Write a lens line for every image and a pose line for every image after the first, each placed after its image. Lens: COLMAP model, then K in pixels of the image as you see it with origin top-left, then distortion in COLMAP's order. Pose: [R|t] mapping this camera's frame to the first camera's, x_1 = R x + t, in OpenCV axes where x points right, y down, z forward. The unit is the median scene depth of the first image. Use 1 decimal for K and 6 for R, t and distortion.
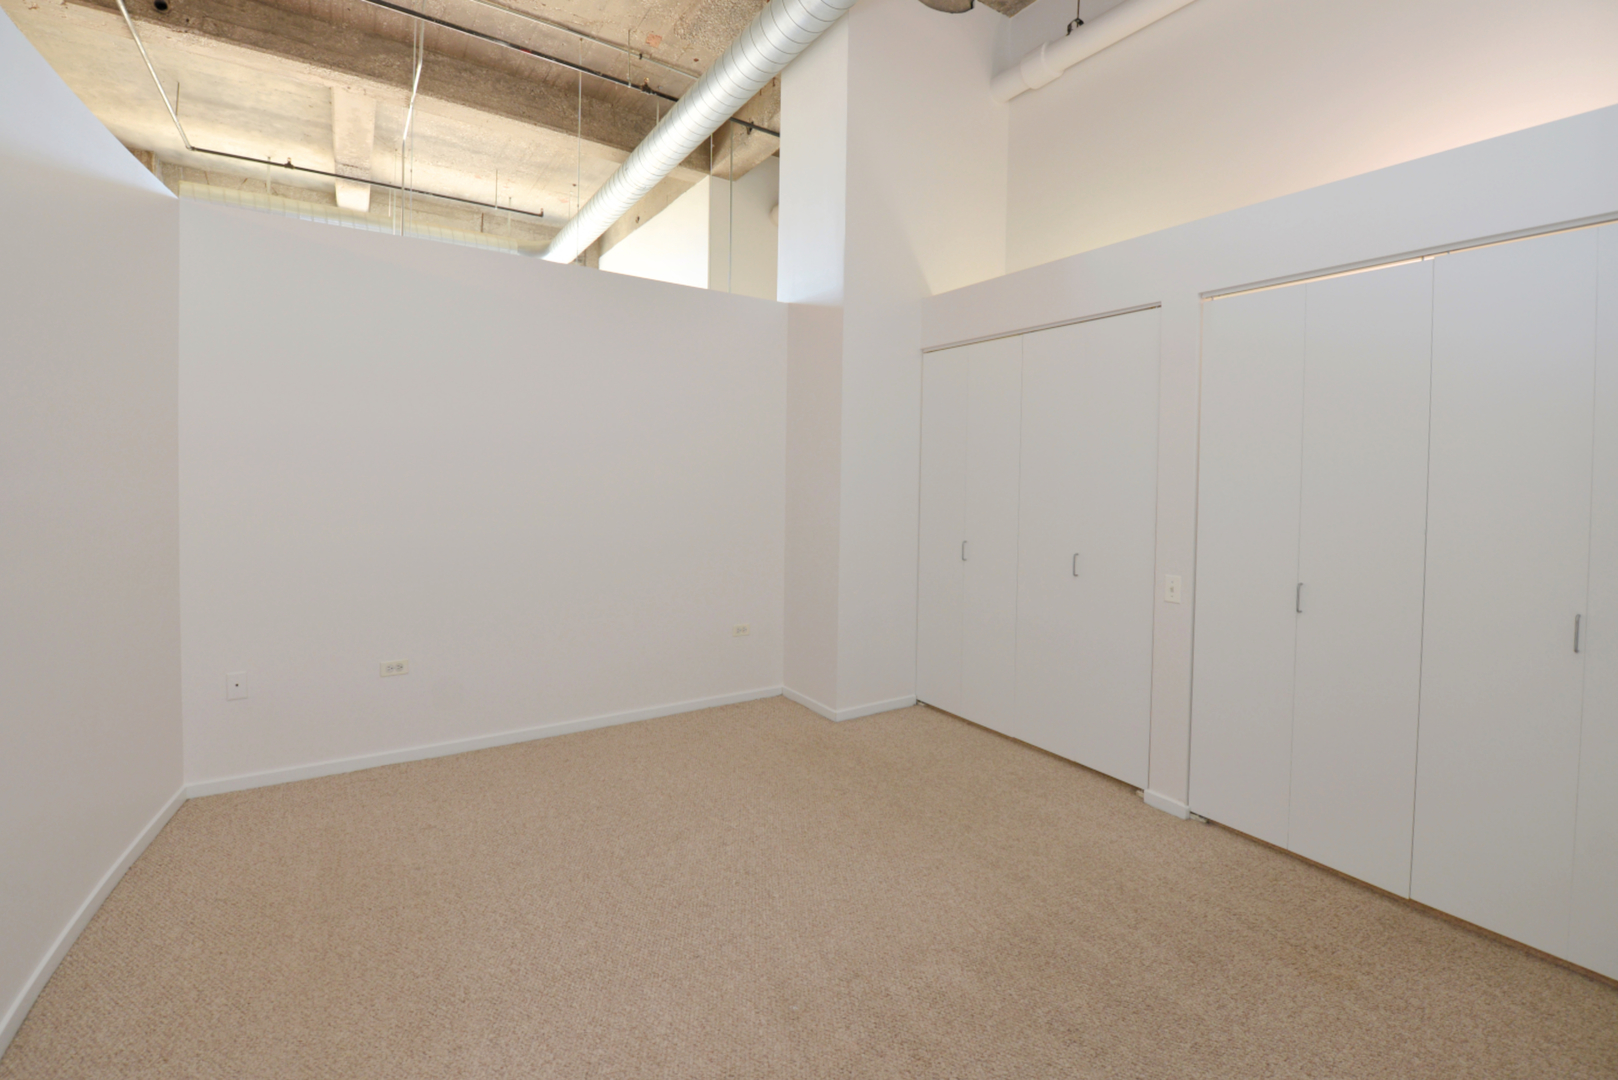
lens RADIAL K [[696.8, 0, 809.6], [0, 696.8, 484.5], [0, 0, 1]] dist [-0.011529, -0.000395]
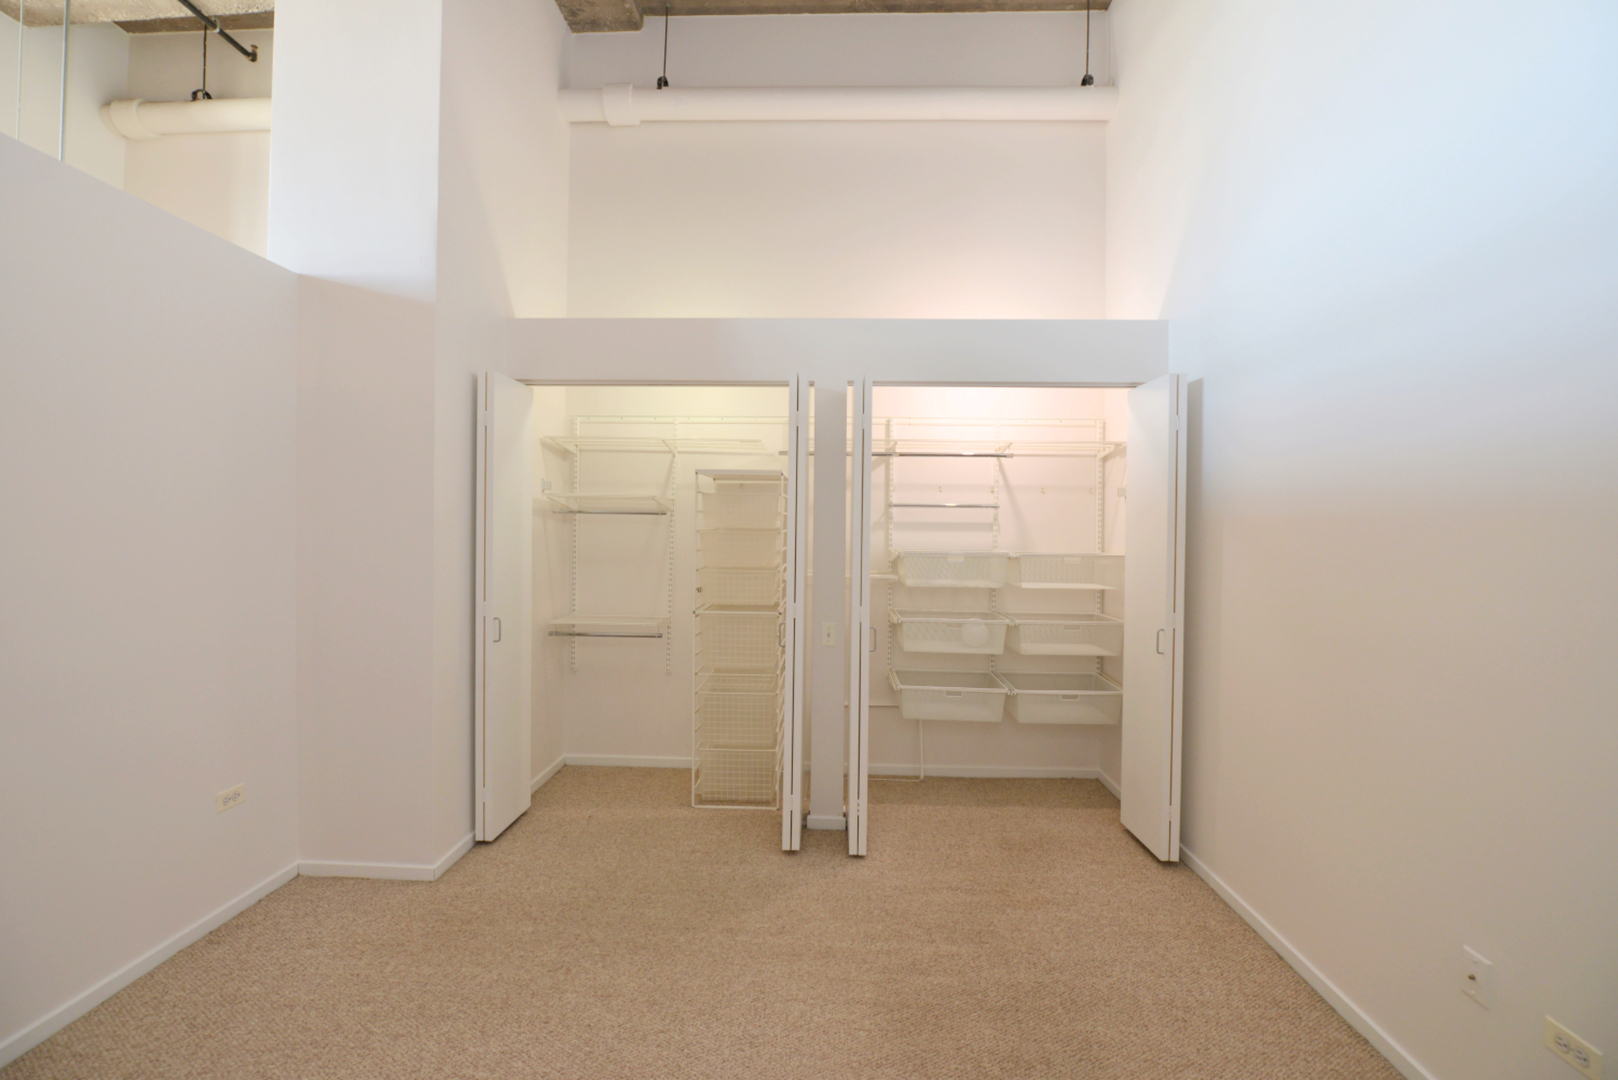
lens RADIAL K [[656.2, 0, 811.0], [0, 656.2, 523.8], [0, 0, 1]] dist [-0.017677, -0.000411]
pose [[0.585841, -0.012145, 0.810335, -0.308864], [0.009682, 0.999921, 0.007986, -0.034694], [-0.810368, 0.003167, 0.585913, 0.323438]]
